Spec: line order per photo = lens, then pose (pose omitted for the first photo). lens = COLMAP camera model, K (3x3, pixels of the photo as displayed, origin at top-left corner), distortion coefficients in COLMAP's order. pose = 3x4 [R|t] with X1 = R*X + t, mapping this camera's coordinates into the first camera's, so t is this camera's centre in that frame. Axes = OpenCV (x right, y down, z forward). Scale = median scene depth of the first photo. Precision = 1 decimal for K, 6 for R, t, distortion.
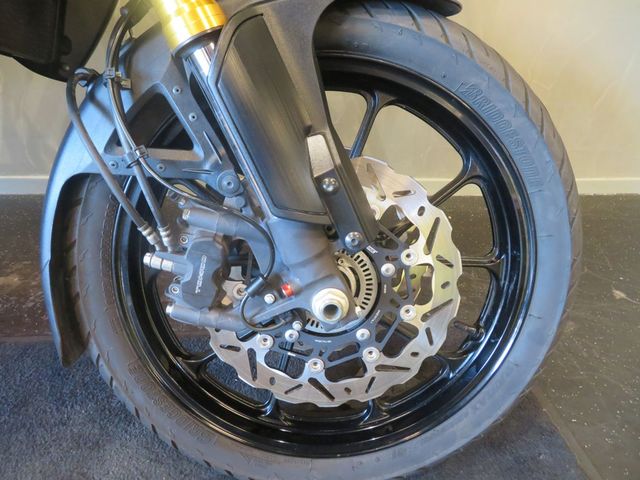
lens RADIAL K [[477.7, 0, 320.0], [0, 477.7, 240.0], [0, 0, 1]] dist [0.009048, 0.002955]
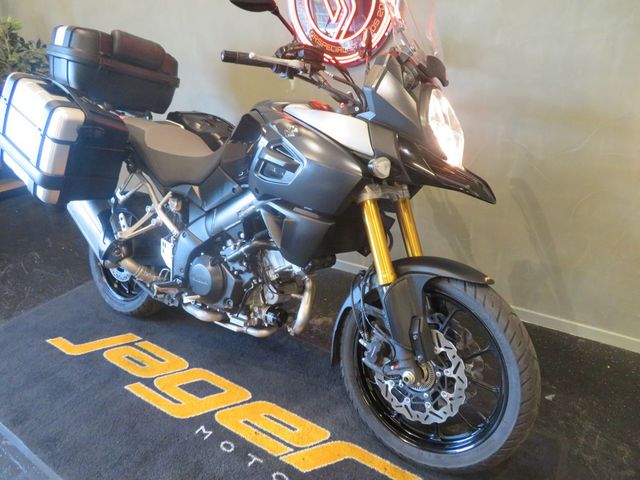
lens RADIAL K [[477.7, 0, 320.0], [0, 477.7, 240.0], [0, 0, 1]] dist [0.009048, 0.002955]
pose [[0.770472, 0.201726, -0.604714, 1.029851], [-0.270517, 0.962425, -0.023614, -0.388568], [0.577228, 0.181779, 0.796093, -1.509730]]
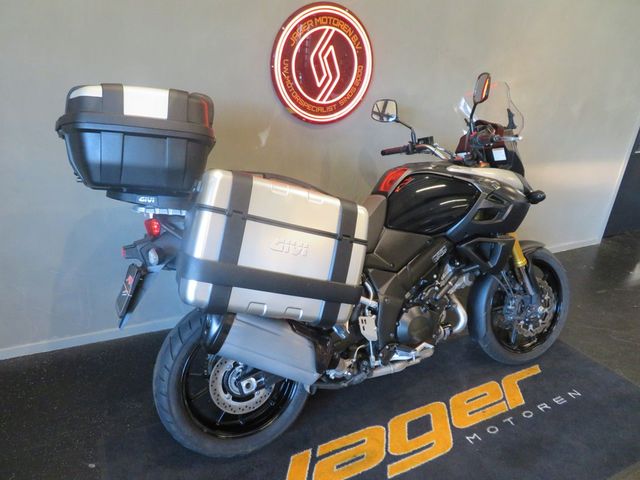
lens RADIAL K [[460.3, 0, 339.4], [0, 460.3, 242.0], [0, 0, 1]] dist [-0.001086, -0.001551]
pose [[0.909360, -0.118061, 0.398906, -3.262833], [0.167812, 0.981511, -0.092060, -0.409807], [-0.380662, 0.150657, 0.912359, -2.341393]]
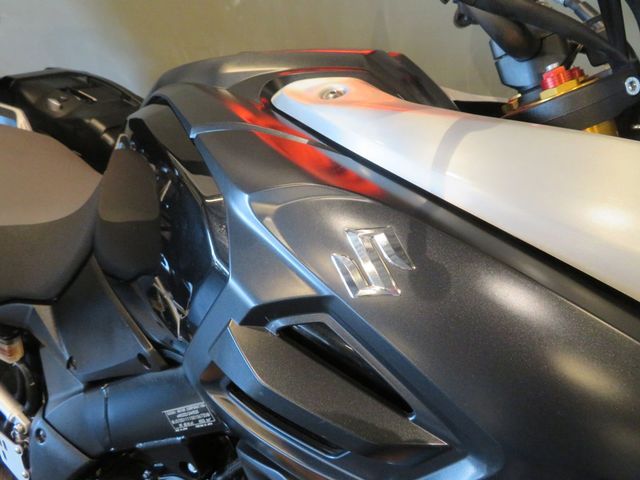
lens RADIAL K [[449.5, 0, 321.3], [0, 449.5, 255.9], [0, 0, 1]] dist [-0.000943, -0.000814]
pose [[0.858172, 0.207755, -0.469445, -0.578668], [-0.147258, 0.975645, 0.162579, -1.032284], [0.491788, -0.070391, 0.867865, -0.072891]]
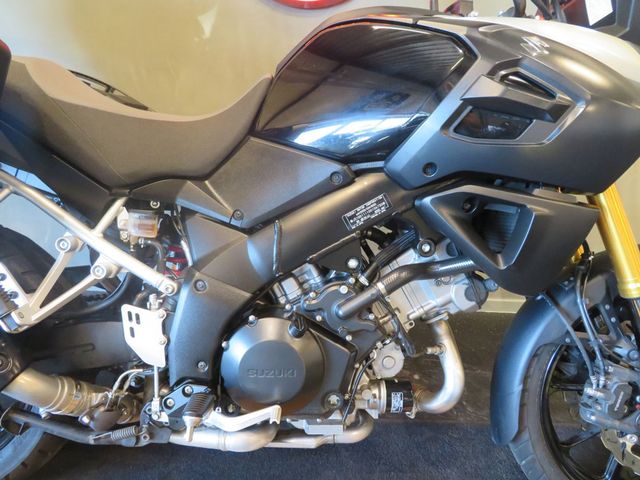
lens RADIAL K [[463.0, 0, 320.0], [0, 463.0, 240.0], [0, 0, 1]] dist [-0.004548, -0.003815]
pose [[0.997608, 0.053394, -0.043909, -1.260463], [-0.059828, 0.985068, -0.161434, -0.175527], [0.034633, 0.163675, 0.985906, -0.886158]]
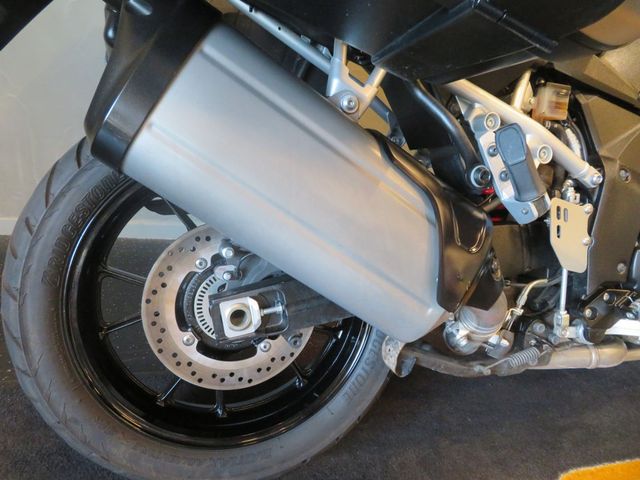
lens RADIAL K [[460.3, 0, 339.4], [0, 460.3, 242.0], [0, 0, 1]] dist [-0.001086, -0.001551]
pose [[0.969601, 0.022292, 0.243673, -2.762507], [0.007063, 0.992876, -0.118939, 0.078868], [-0.244589, 0.117044, 0.962537, -0.427223]]
